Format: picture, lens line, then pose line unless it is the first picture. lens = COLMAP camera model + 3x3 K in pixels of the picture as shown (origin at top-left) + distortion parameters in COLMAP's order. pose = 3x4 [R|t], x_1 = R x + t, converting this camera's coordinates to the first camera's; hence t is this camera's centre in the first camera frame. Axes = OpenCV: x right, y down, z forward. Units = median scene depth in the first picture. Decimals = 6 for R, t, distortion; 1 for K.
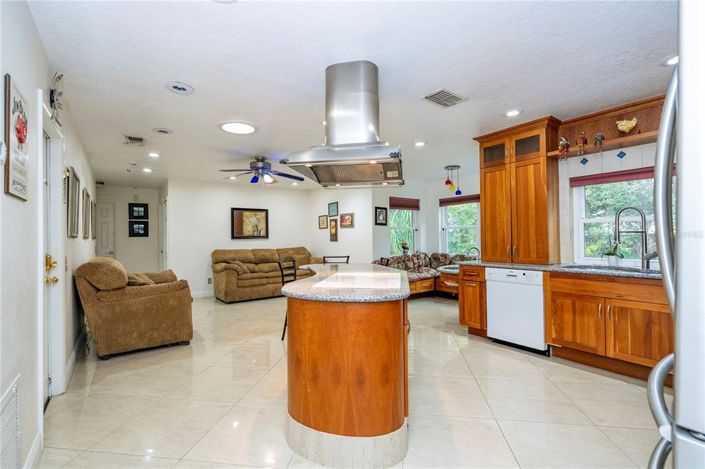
lens RADIAL K [[320.0, 0, 359.3], [0, 320.0, 233.7], [0, 0, 1]] dist [-0.002122, 0.002056]
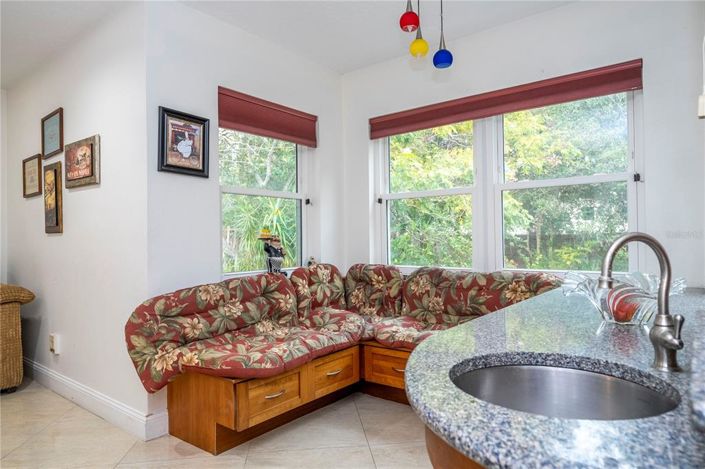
lens RADIAL K [[463.5, 0, 356.2], [0, 463.5, 235.1], [0, 0, 1]] dist [-0.004695, -0.000923]
pose [[0.969845, 0.000643, 0.243721, 0.109252], [-0.000867, 0.999999, 0.000810, 0.027034], [-0.243720, -0.000997, 0.969845, 0.506326]]
